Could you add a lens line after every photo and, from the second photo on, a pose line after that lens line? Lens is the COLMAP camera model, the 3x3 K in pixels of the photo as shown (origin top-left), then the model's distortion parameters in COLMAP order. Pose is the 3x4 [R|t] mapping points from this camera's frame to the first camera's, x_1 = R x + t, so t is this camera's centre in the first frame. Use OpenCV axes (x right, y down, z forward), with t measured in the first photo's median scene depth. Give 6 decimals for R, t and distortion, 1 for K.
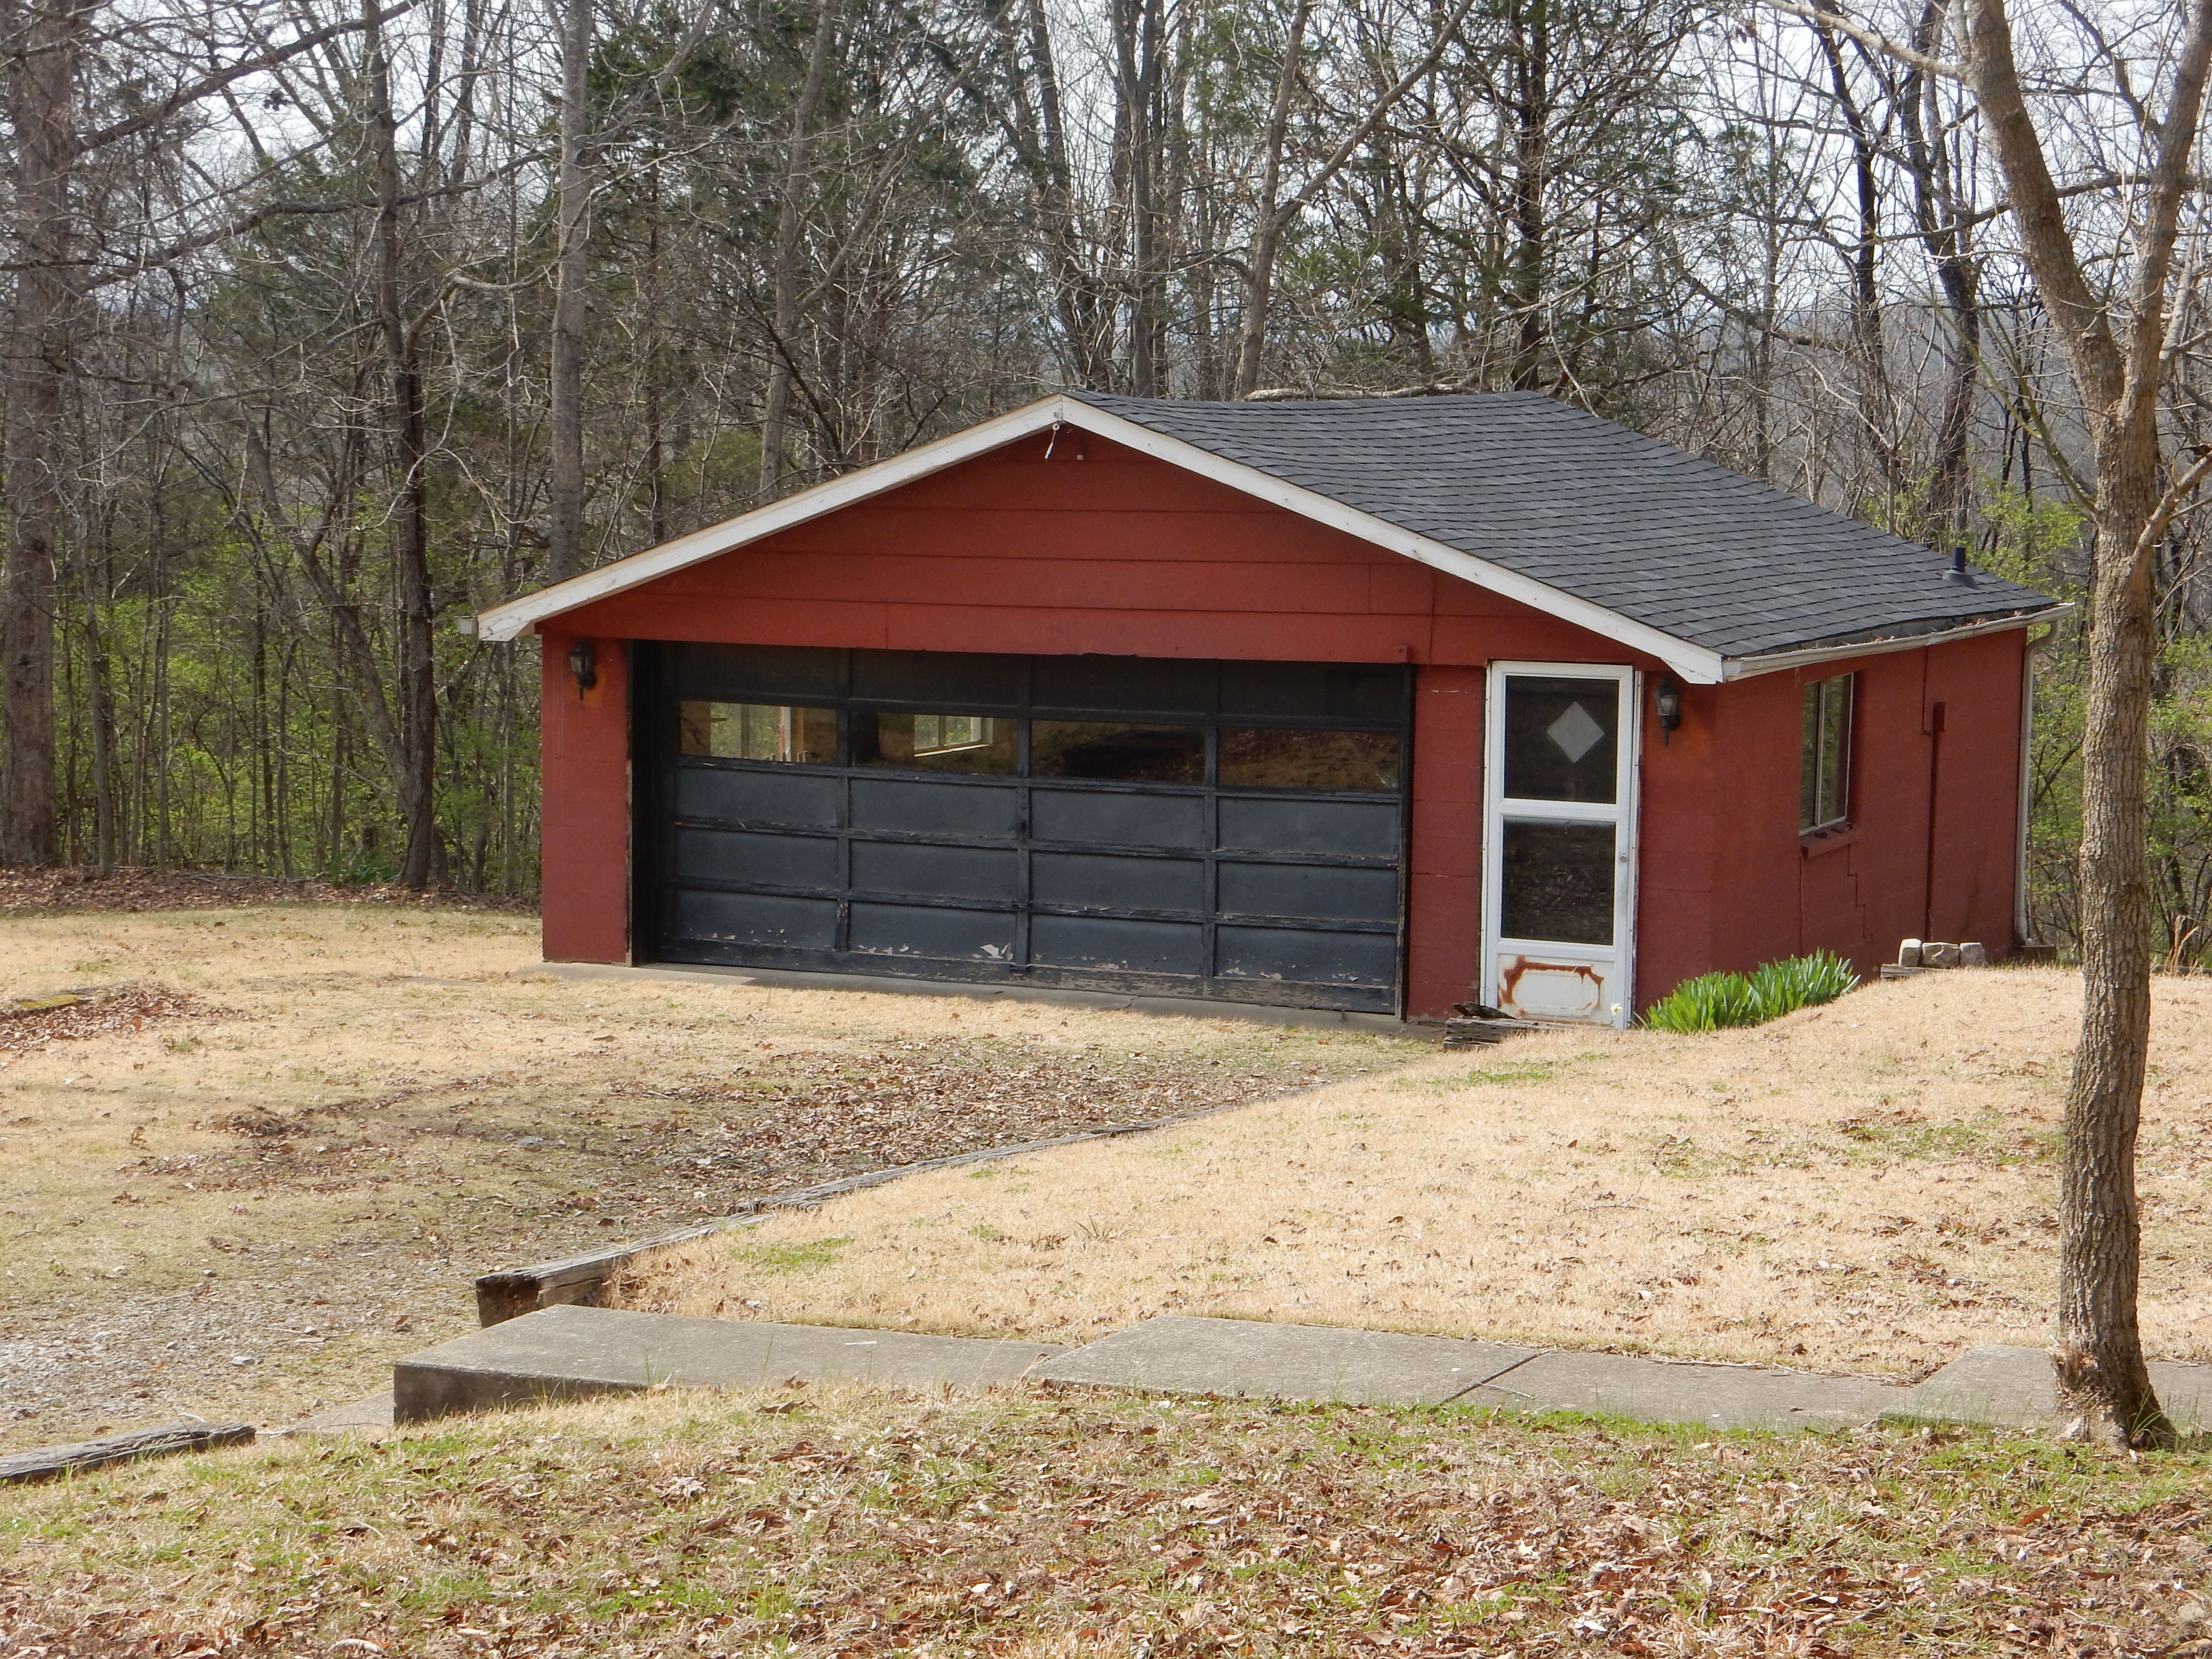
lens RADIAL K [[4527.9, 0, 1108.3], [0, 4527.9, 828.0], [0, 0, 1]] dist [0.005445, 0.000000]
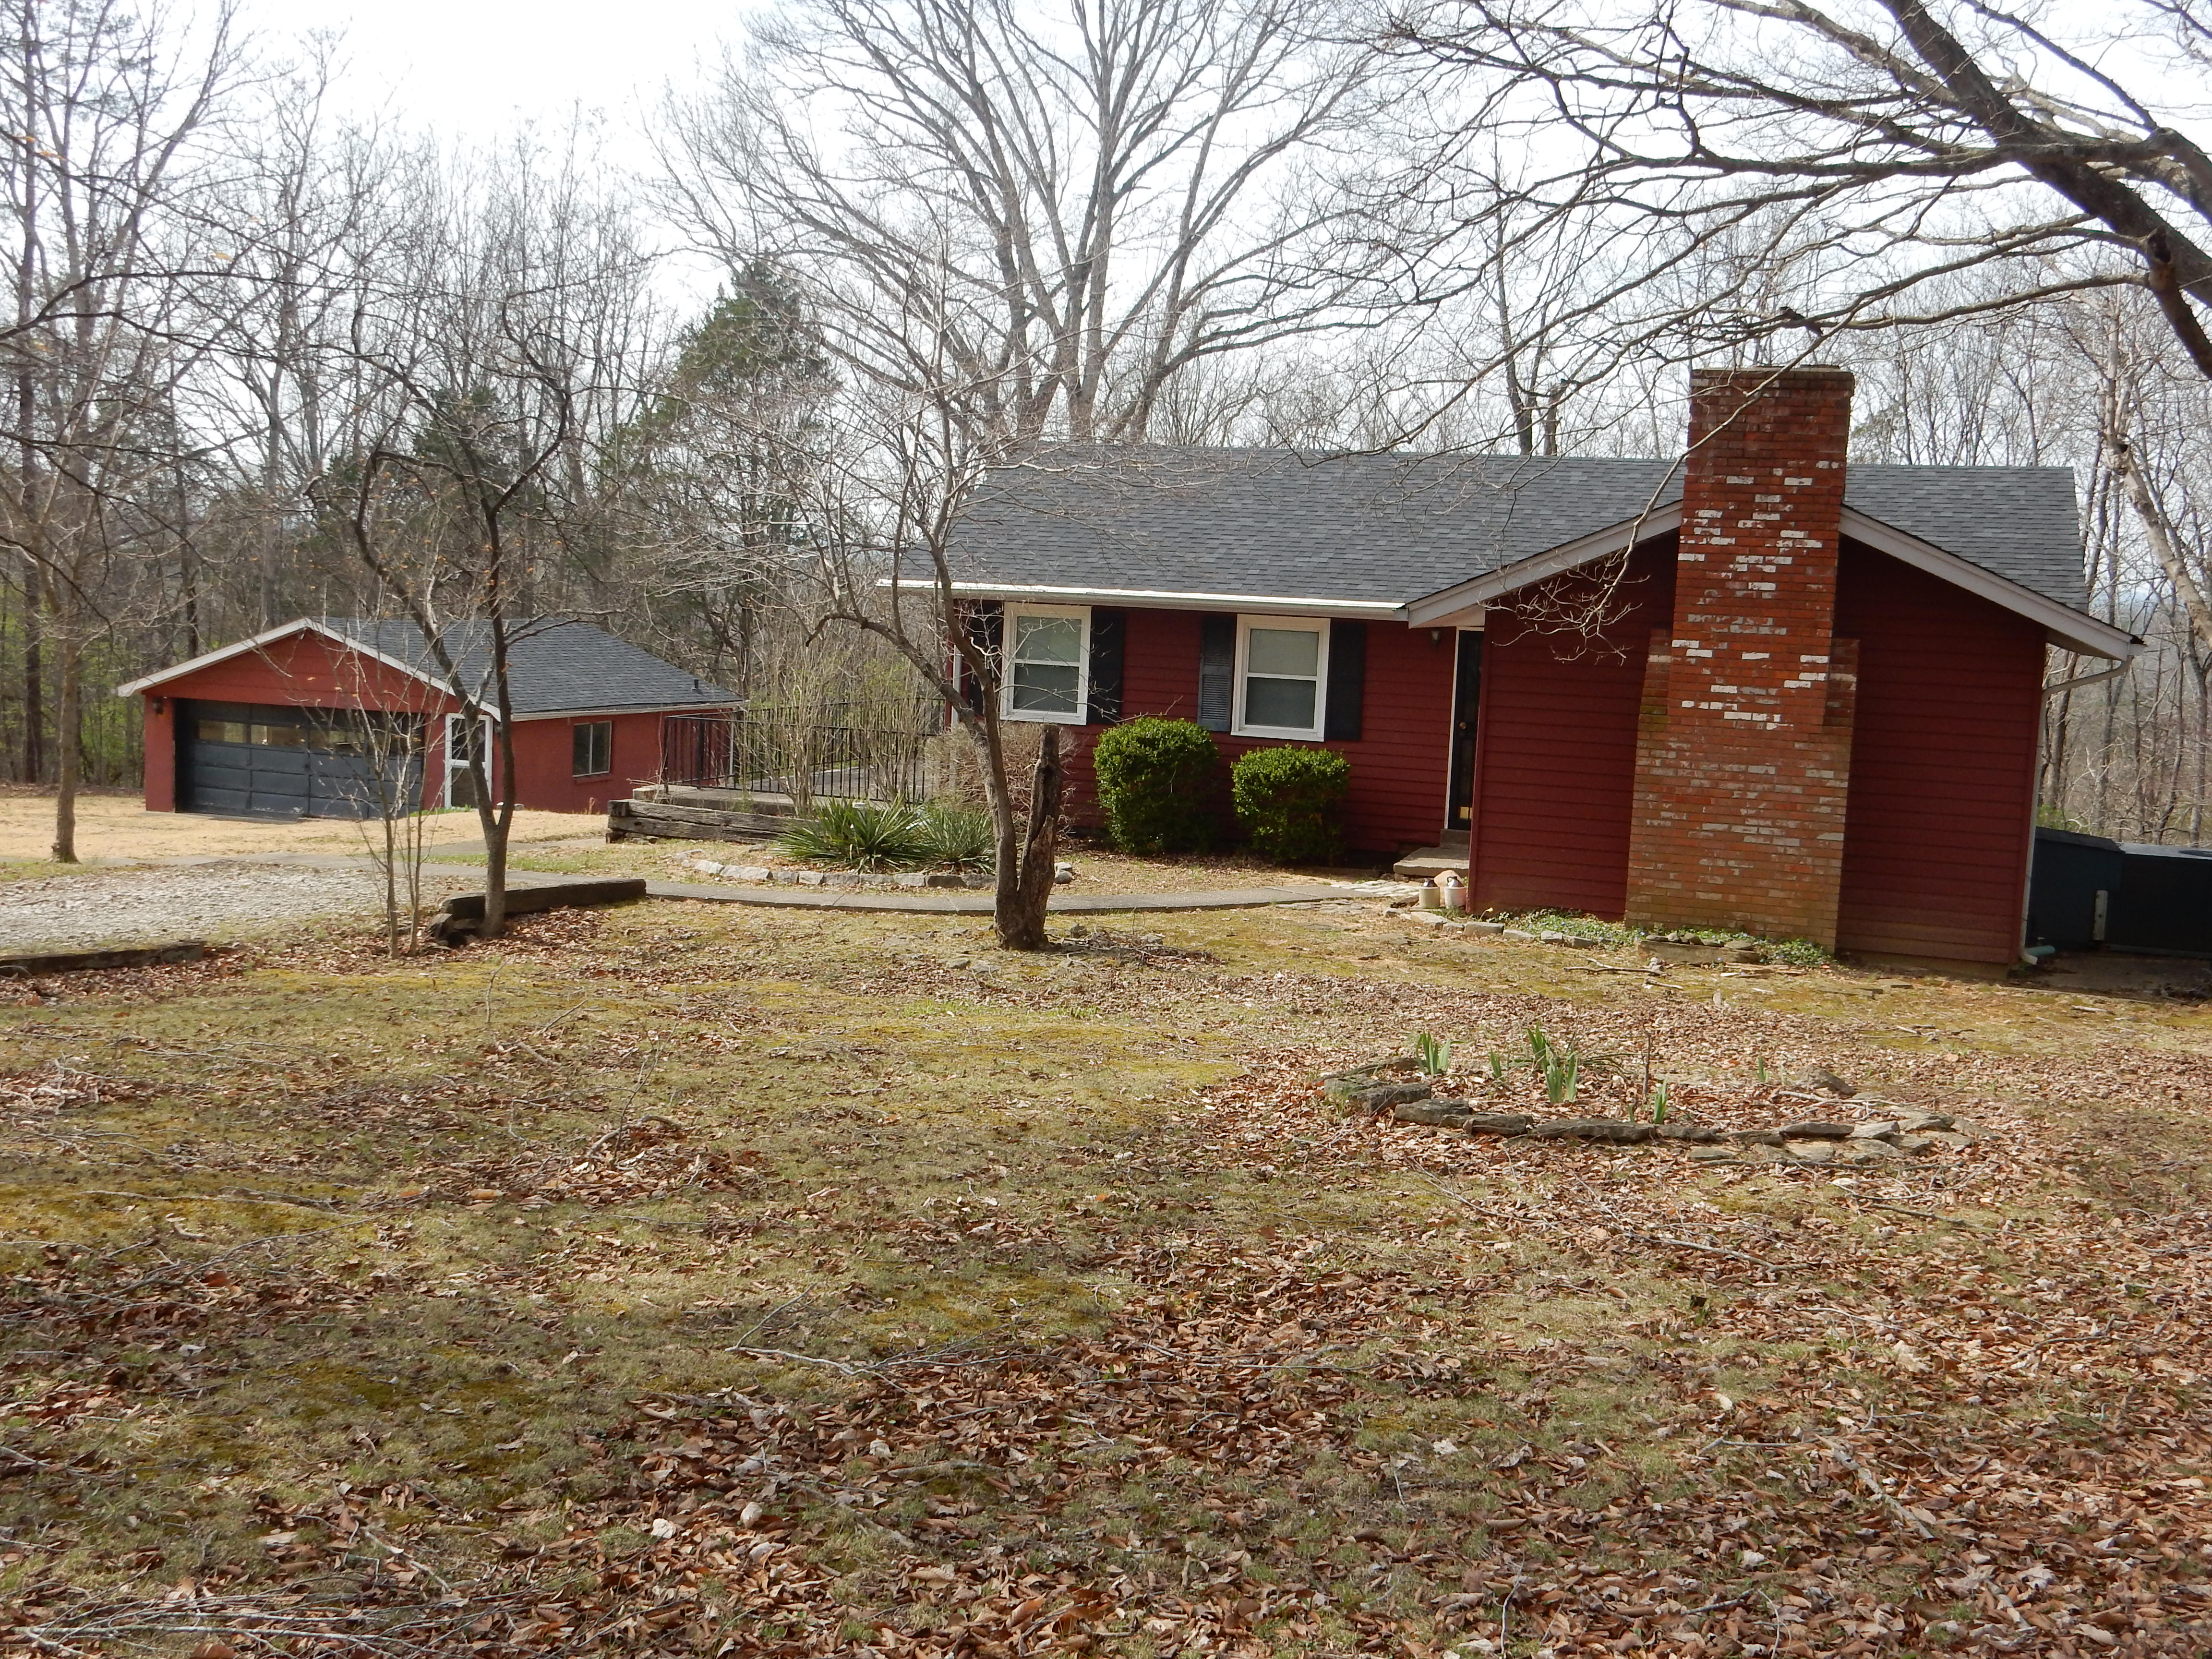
lens RADIAL K [[2345.1, 0, 1124.2], [0, 2345.1, 840.0], [0, 0, 1]] dist [0.012200, 0.000000]
pose [[0.995658, 0.024062, 0.089922, 0.382083], [-0.024927, 0.999653, 0.008513, 0.021446], [-0.089686, -0.010718, 0.995912, -0.557298]]
